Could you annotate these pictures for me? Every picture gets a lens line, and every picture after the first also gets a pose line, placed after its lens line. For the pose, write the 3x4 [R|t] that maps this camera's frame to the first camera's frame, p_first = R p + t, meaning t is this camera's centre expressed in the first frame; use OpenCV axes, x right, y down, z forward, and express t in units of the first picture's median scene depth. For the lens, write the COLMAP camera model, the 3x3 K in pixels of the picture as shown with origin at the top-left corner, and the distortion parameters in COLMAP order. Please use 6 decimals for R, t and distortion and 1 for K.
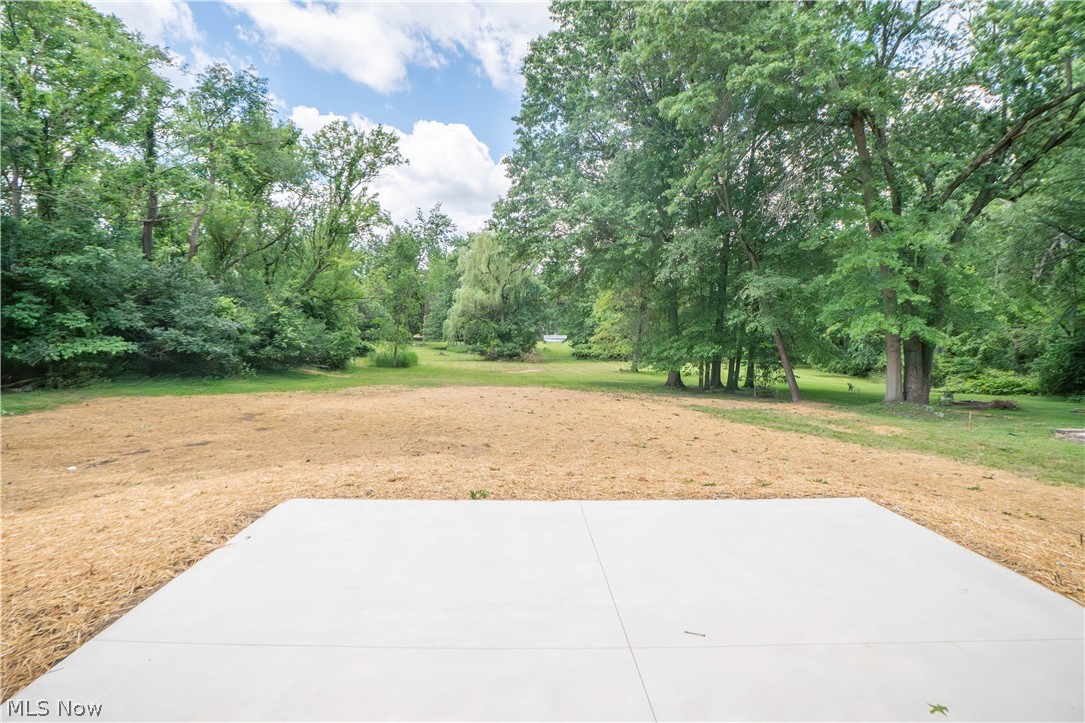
lens RADIAL K [[547.3, 0, 530.3], [0, 547.3, 367.6], [0, 0, 1]] dist [-0.037455, 0.000950]
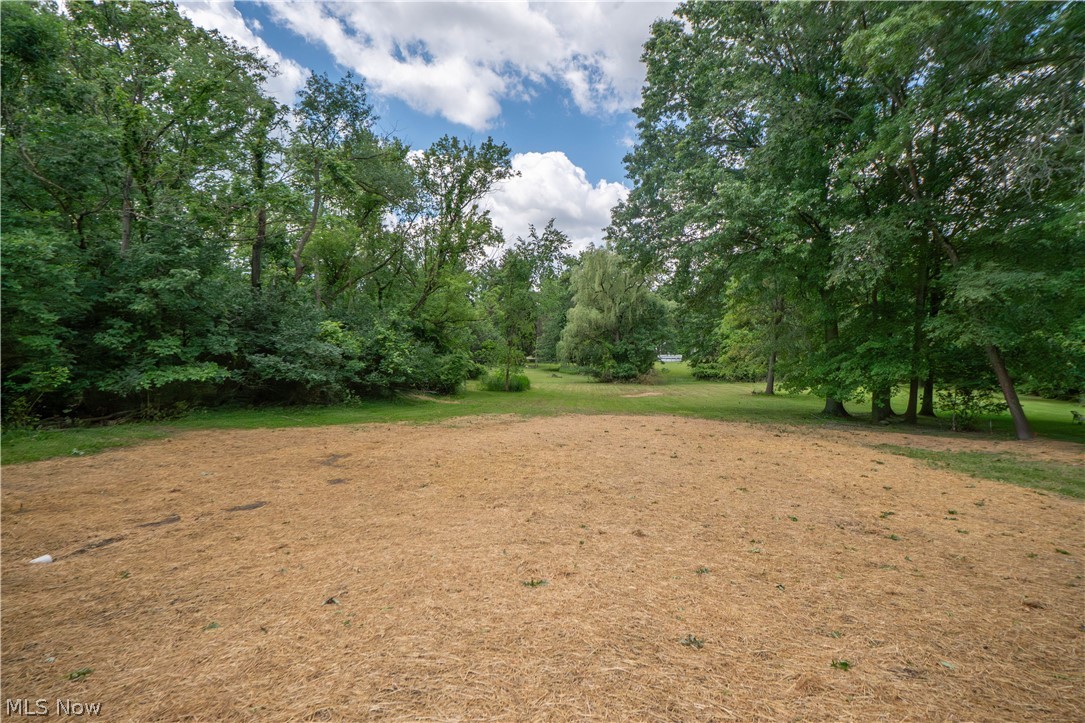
lens RADIAL K [[547.3, 0, 530.3], [0, 547.3, 367.6], [0, 0, 1]] dist [-0.037455, 0.000950]
pose [[0.979251, -0.011871, -0.202304, -0.021735], [0.004185, 0.999255, -0.038378, -0.007785], [0.202609, 0.036735, 0.978571, 0.105996]]
